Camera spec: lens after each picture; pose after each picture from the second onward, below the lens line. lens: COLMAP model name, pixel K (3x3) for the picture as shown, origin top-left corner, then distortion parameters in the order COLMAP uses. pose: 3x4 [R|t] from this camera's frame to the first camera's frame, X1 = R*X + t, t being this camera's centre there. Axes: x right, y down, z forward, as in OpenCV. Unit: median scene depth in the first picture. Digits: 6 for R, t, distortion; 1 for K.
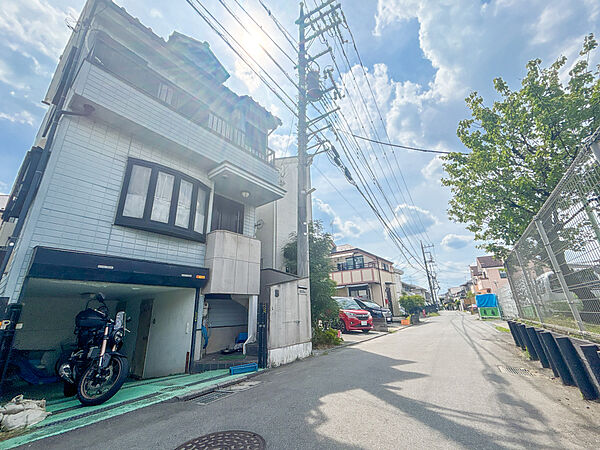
lens RADIAL K [[255.0, 0, 300.0], [0, 255.0, 225.0], [0, 0, 1]] dist [-0.000432, 0.000286]
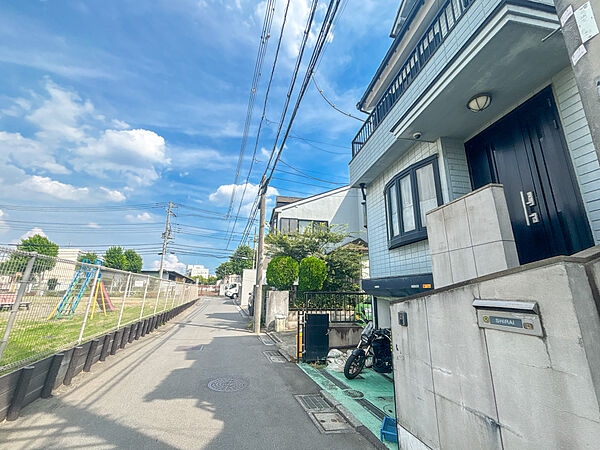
lens RADIAL K [[255.0, 0, 300.0], [0, 255.0, 225.0], [0, 0, 1]] dist [-0.000432, 0.000286]
pose [[-0.658801, -0.166035, -0.733767, 0.384515], [0.253325, 0.869427, -0.424174, 0.235589], [0.708384, -0.465328, -0.530718, 1.057502]]
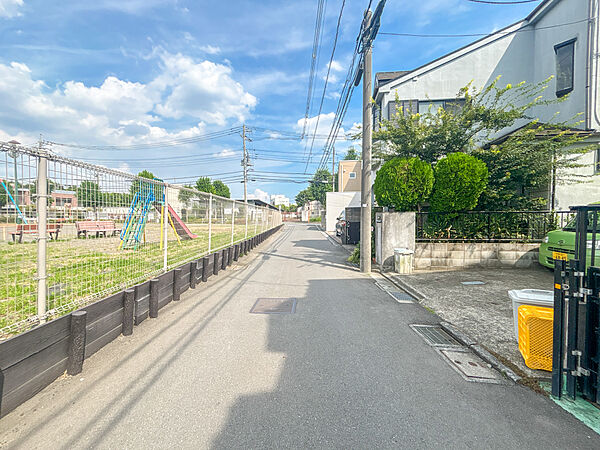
lens RADIAL K [[239.0, 0, 300.1], [0, 239.0, 239.0], [0, 0, 1]] dist [-0.000066, 0.000025]
pose [[-0.848657, 0.082055, -0.522540, 0.029746], [0.200144, 0.964258, -0.173636, 0.053129], [0.489615, -0.251941, -0.834747, 0.433570]]
